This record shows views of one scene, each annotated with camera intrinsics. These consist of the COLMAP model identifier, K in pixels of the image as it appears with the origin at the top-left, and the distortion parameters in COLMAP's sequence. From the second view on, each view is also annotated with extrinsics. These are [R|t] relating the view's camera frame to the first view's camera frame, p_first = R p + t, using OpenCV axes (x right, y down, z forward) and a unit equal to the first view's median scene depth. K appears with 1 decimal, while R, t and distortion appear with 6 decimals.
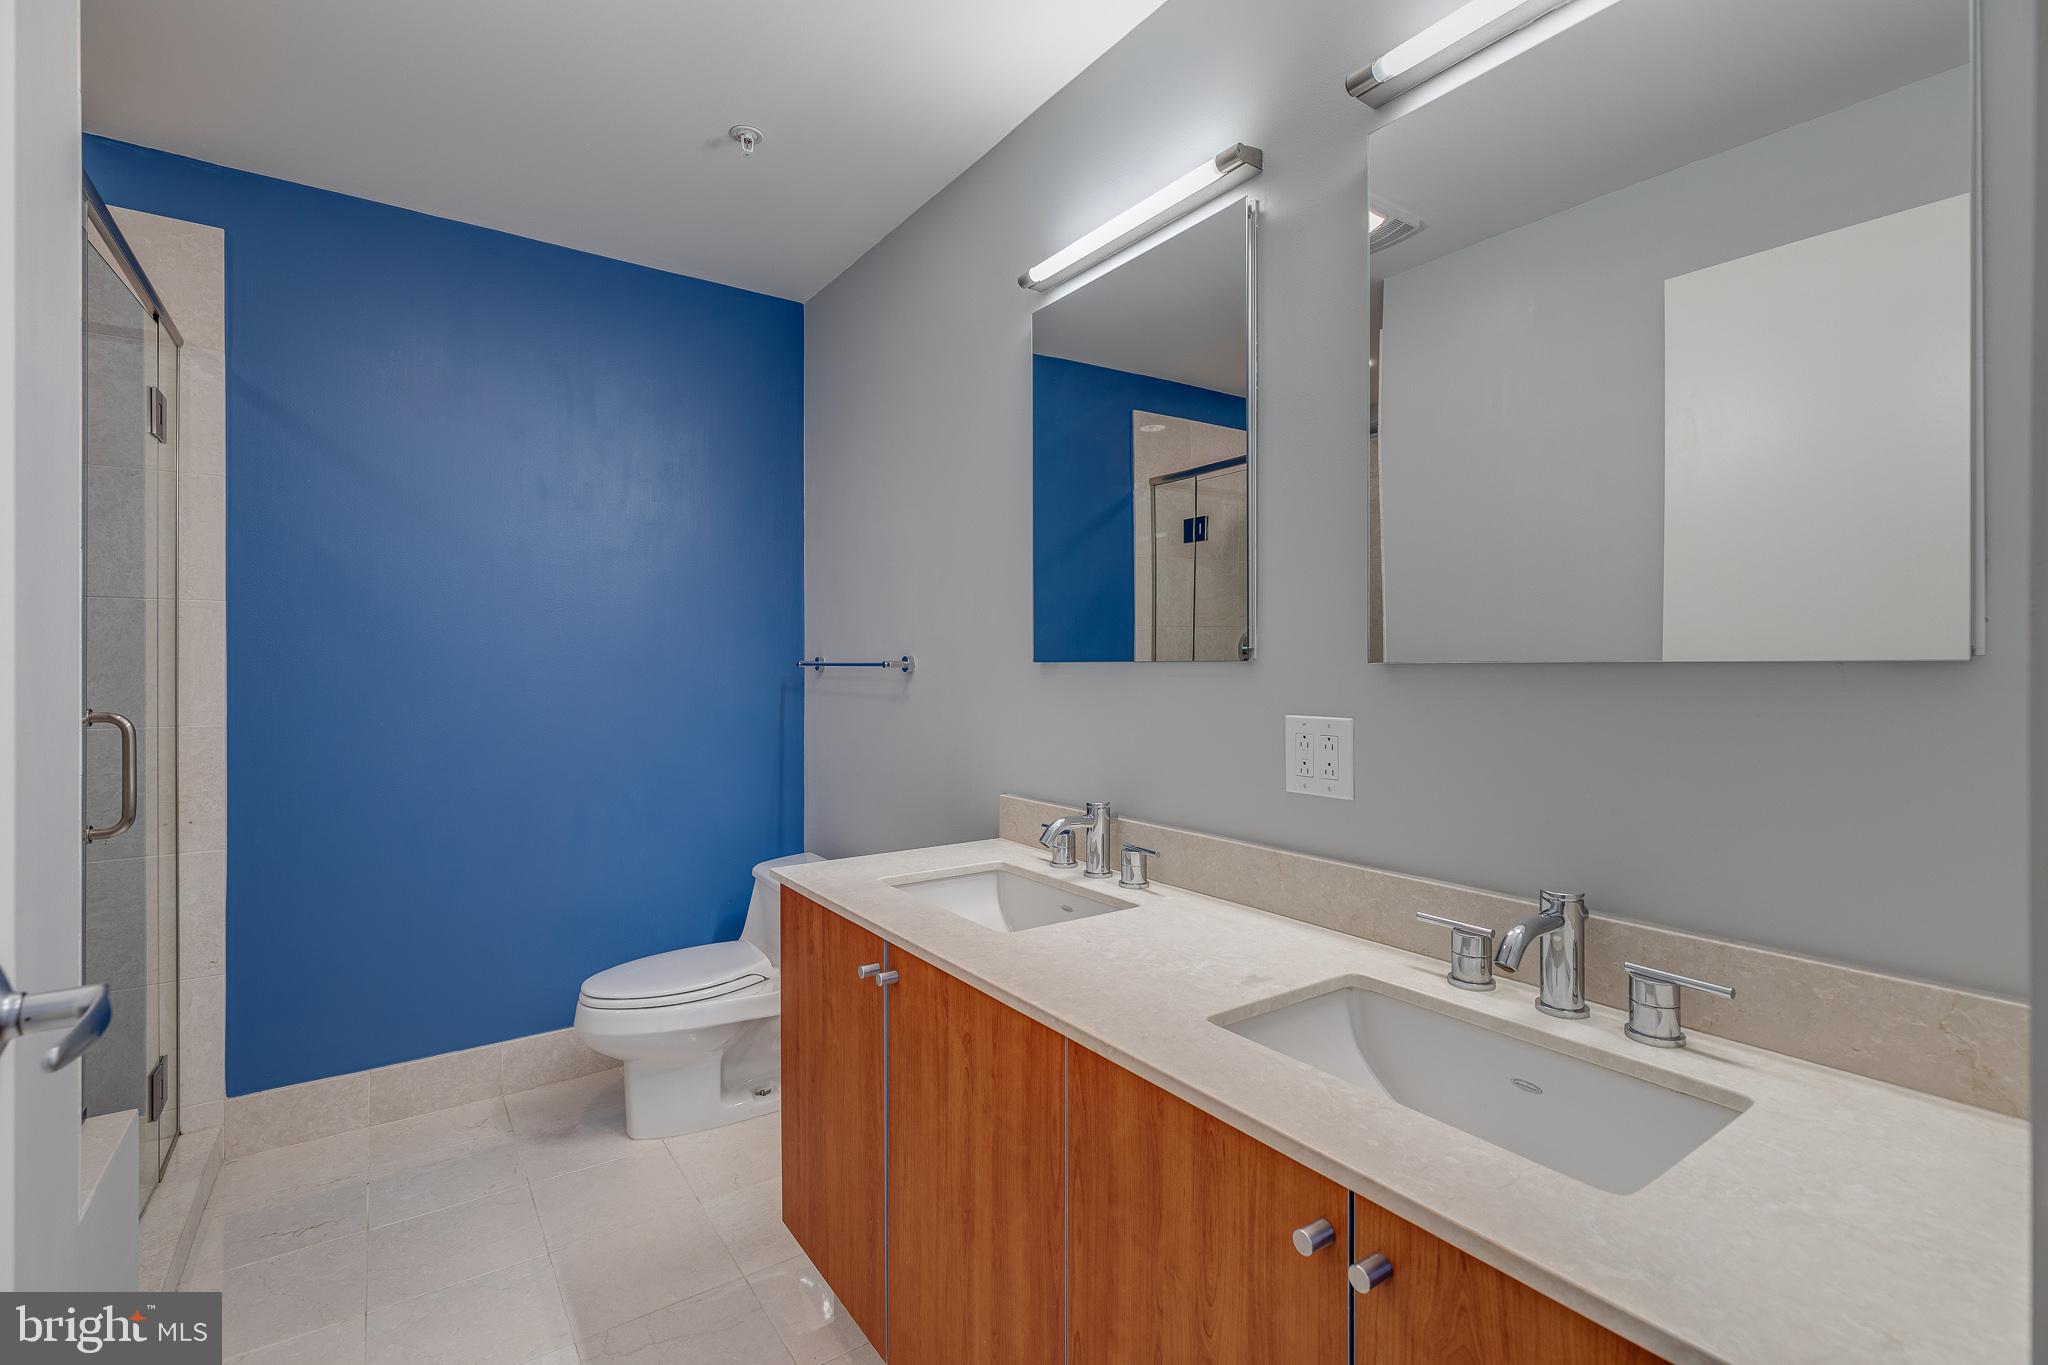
lens RADIAL K [[928.5, 0, 1029.4], [0, 928.5, 671.6], [0, 0, 1]] dist [0.004712, -0.001002]
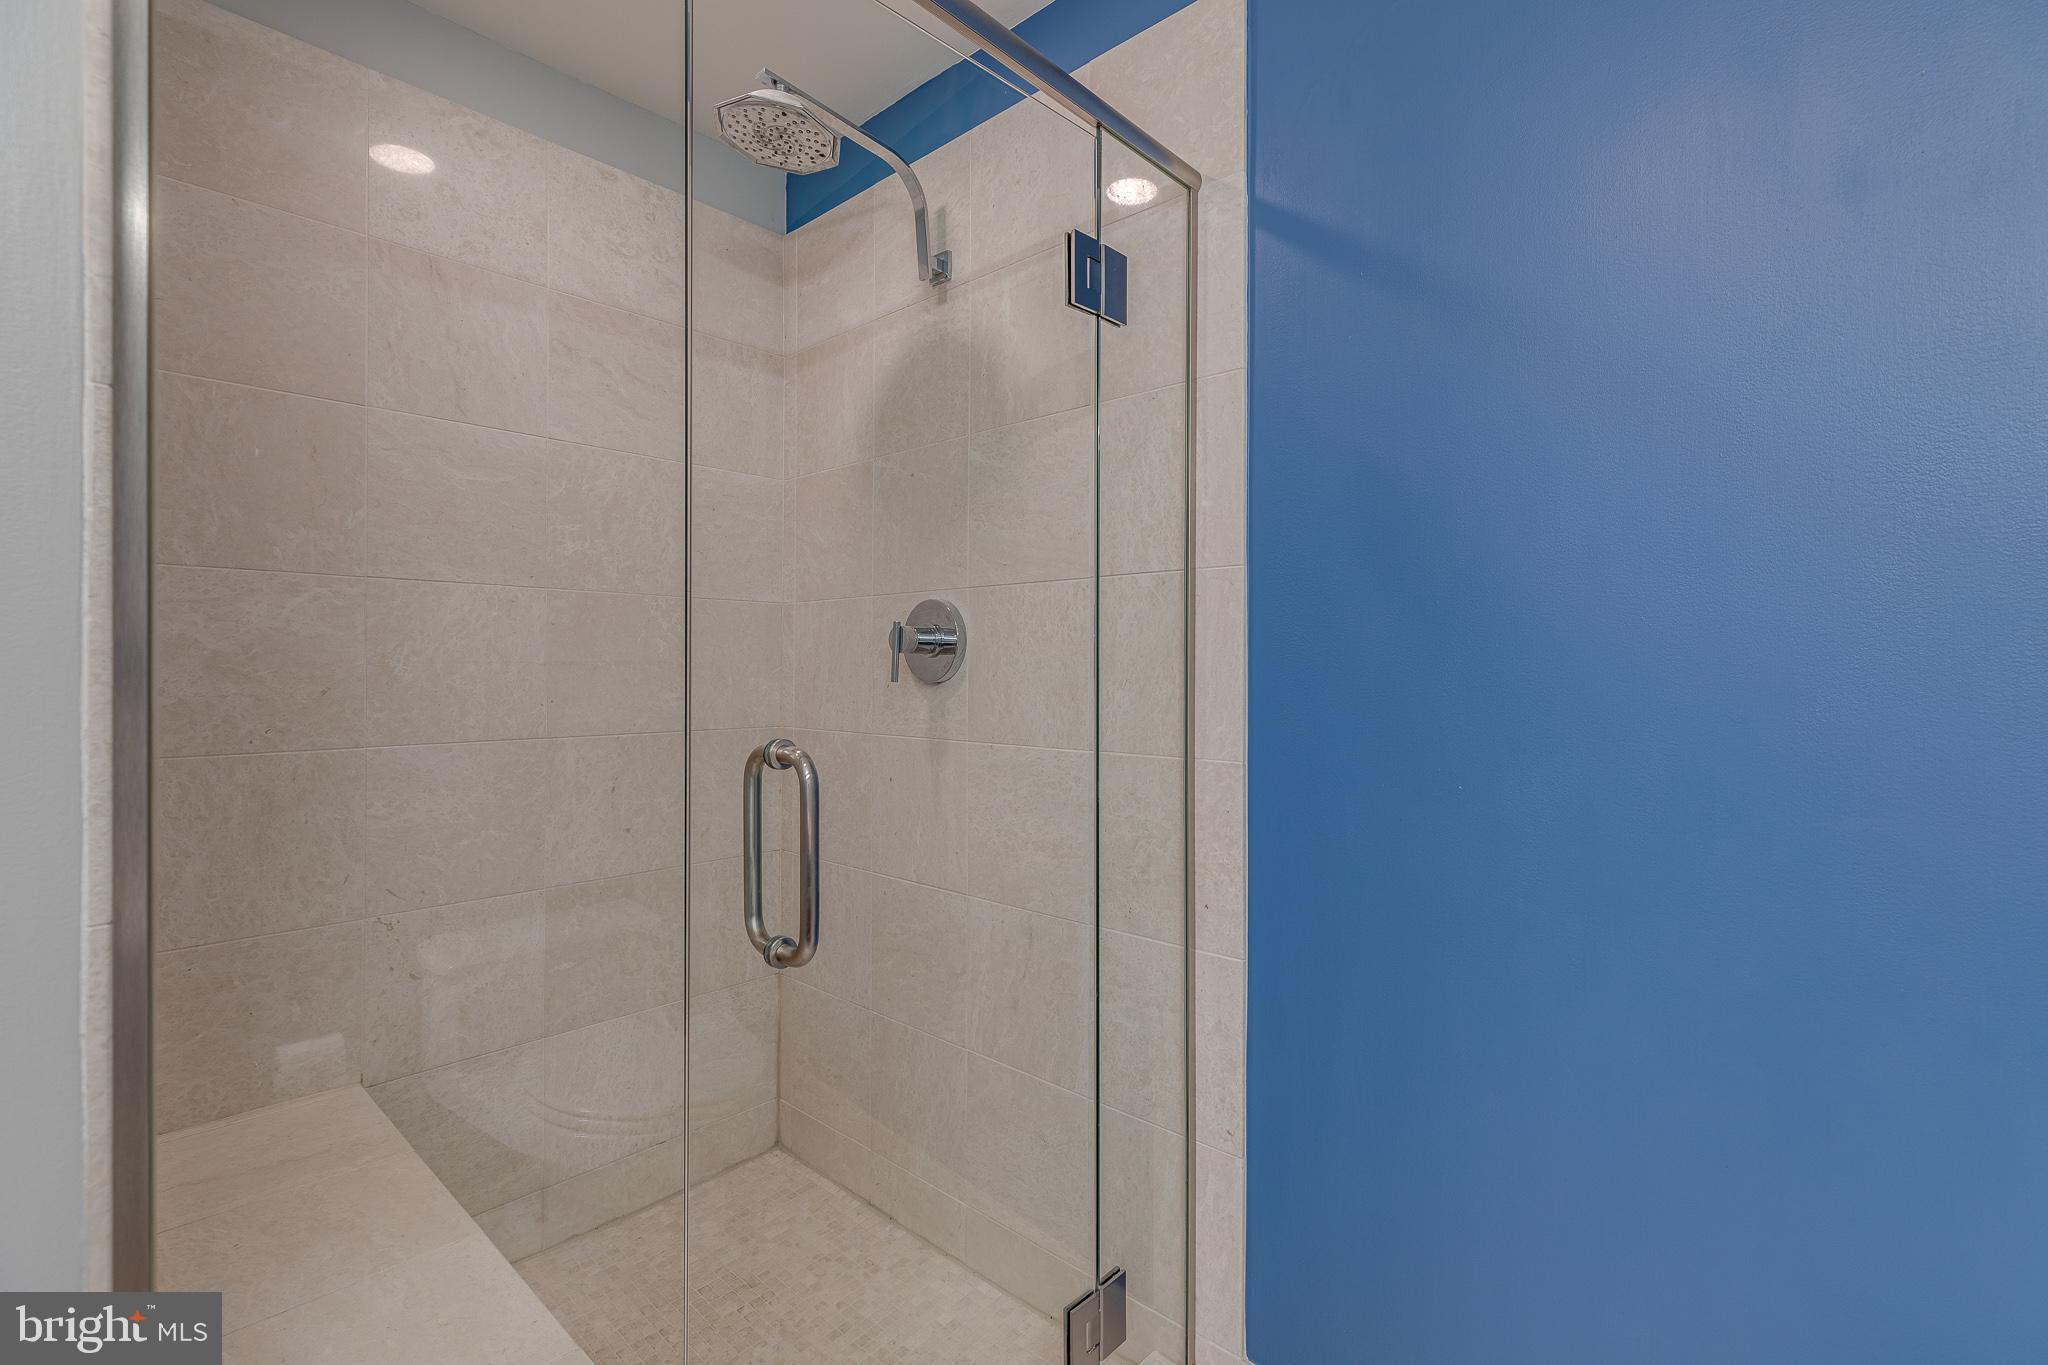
lens RADIAL K [[928.5, 0, 1025.6], [0, 928.5, 670.8], [0, 0, 1]] dist [0.004712, -0.001002]
pose [[0.193560, -0.002712, -0.981085, -0.279951], [-0.002337, 0.999992, -0.003226, -0.002086], [0.981086, 0.002917, 0.193552, 0.743344]]
